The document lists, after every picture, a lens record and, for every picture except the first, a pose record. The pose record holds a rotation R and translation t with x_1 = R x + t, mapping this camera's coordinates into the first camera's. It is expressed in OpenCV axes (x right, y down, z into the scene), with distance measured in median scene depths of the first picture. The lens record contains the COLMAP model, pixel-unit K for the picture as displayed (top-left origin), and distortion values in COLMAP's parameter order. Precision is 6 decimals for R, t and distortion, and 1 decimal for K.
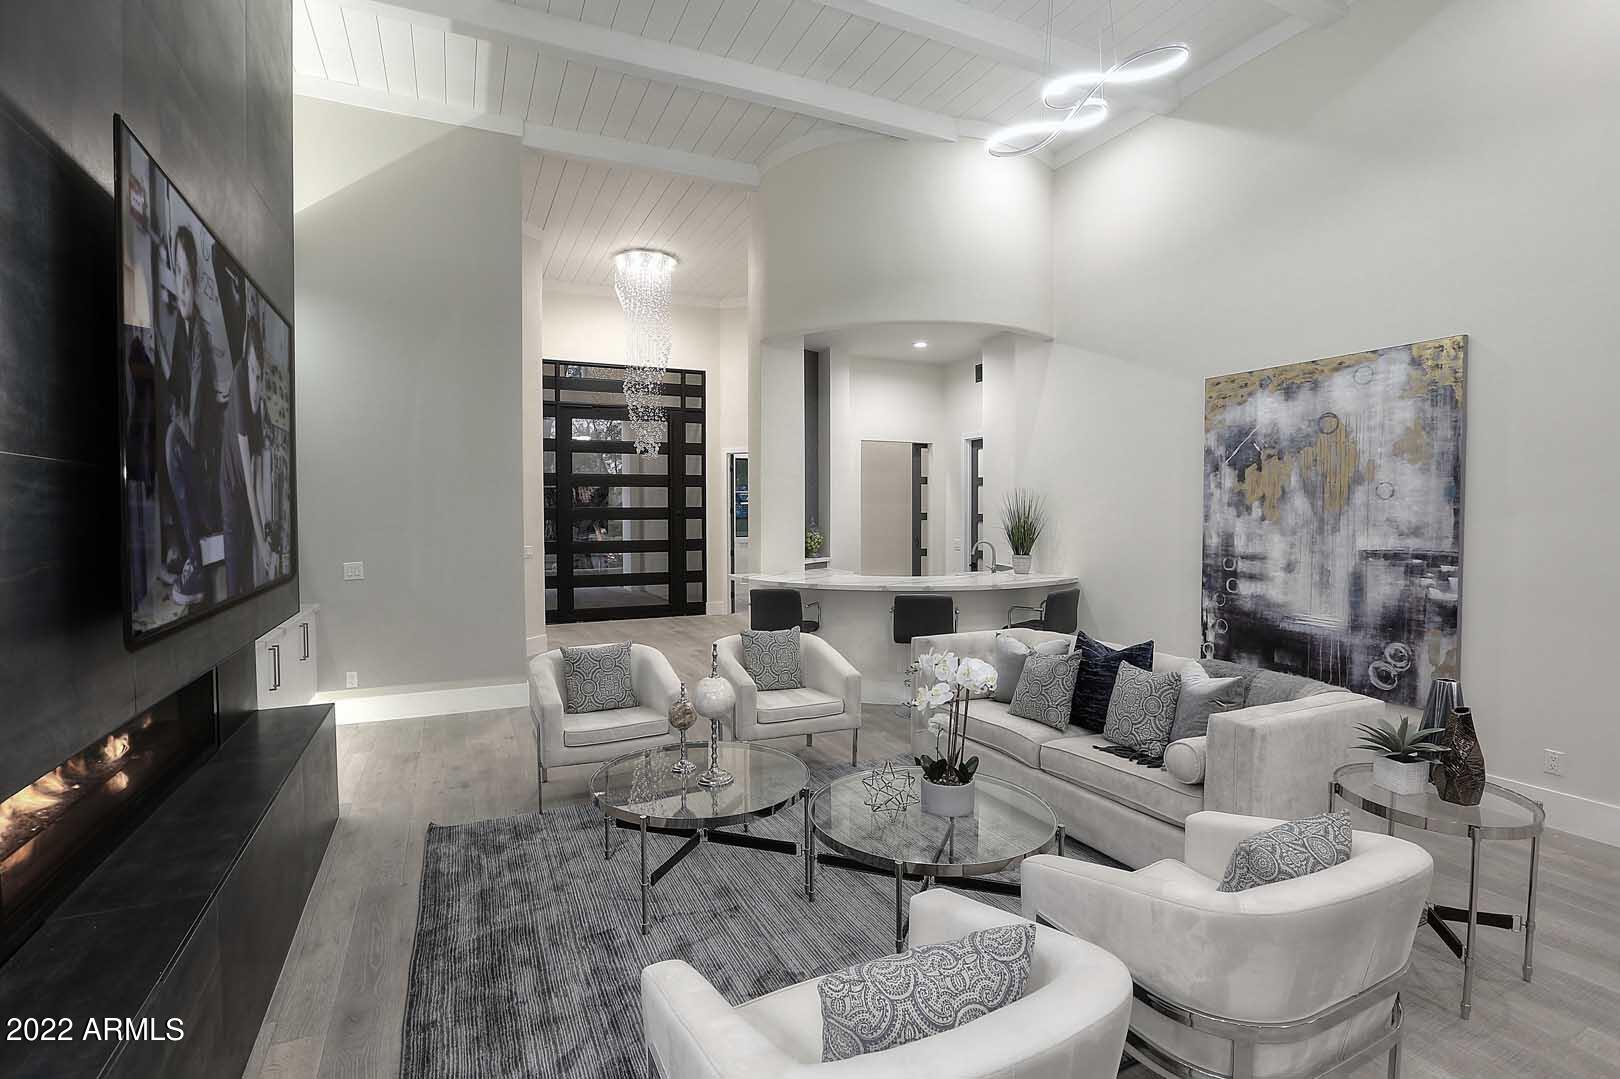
lens RADIAL K [[746.5, 0, 810.0], [0, 746.5, 539.5], [0, 0, 1]] dist [-0.062816, -0.000029]
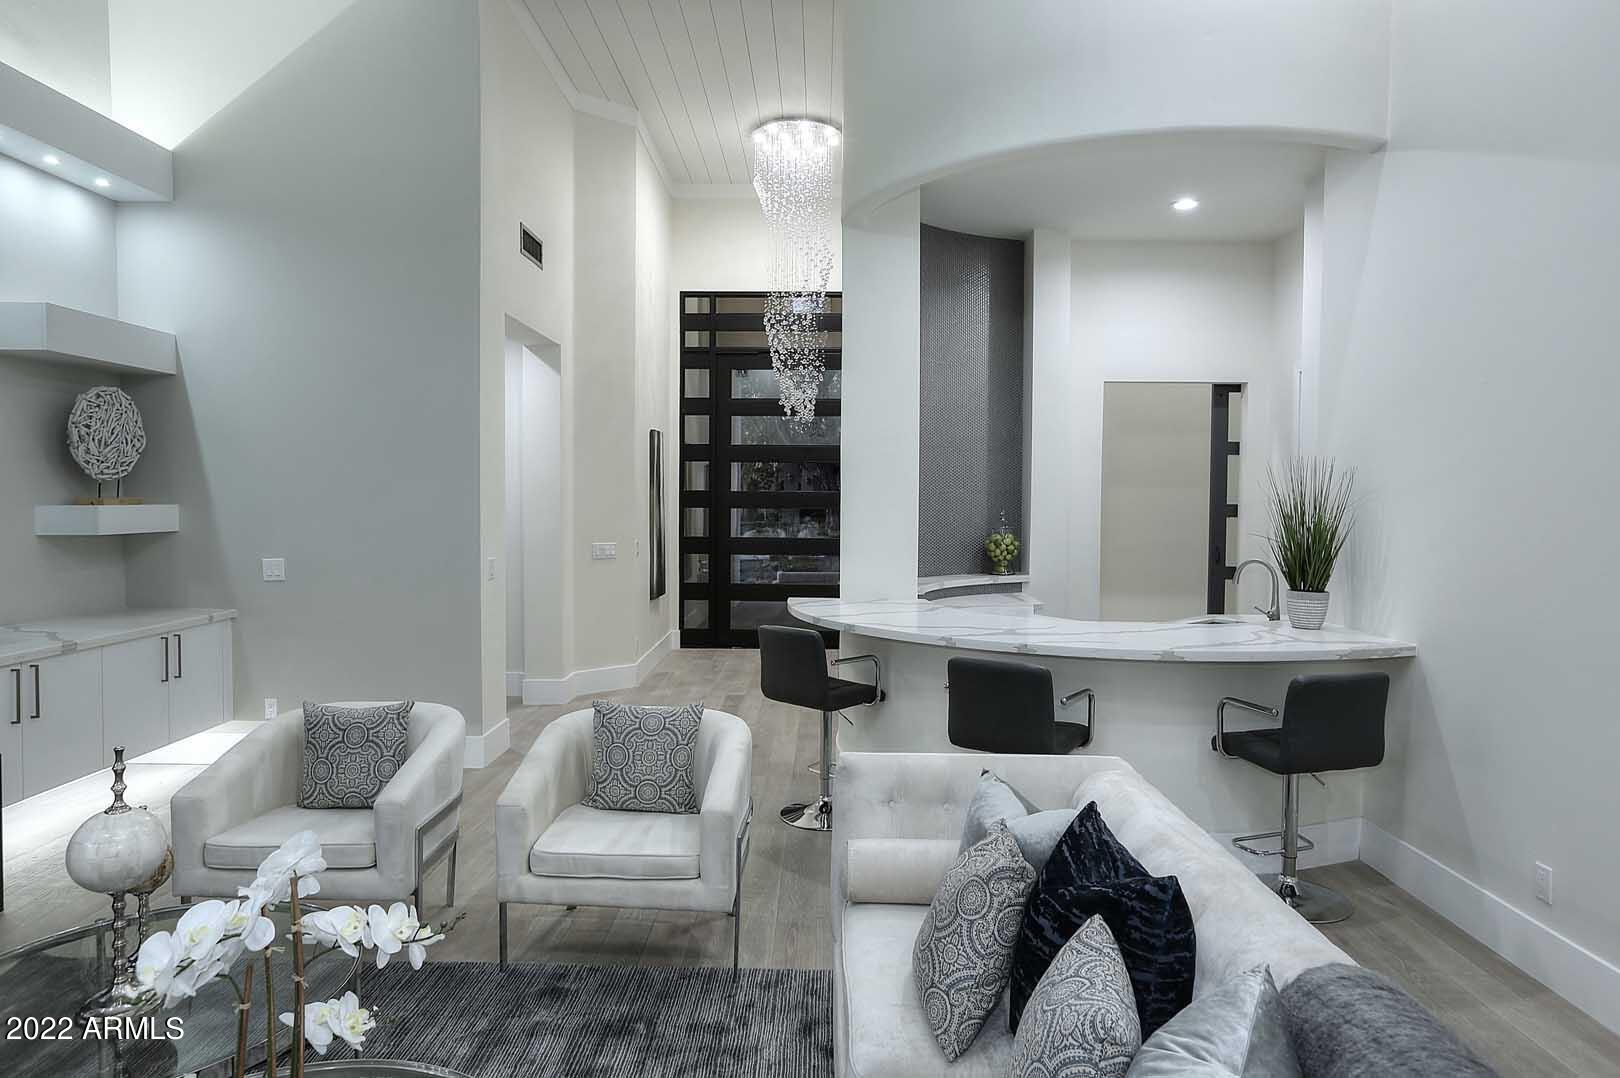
lens RADIAL K [[950.2, 0, 810.0], [0, 950.2, 539.0], [0, 0, 1]] dist [-0.001922, -0.000210]
pose [[0.893048, 0.029624, -0.448986, 0.205003], [-0.026971, 0.999560, 0.012306, -0.010252], [0.449153, 0.001120, 0.893454, 0.211460]]
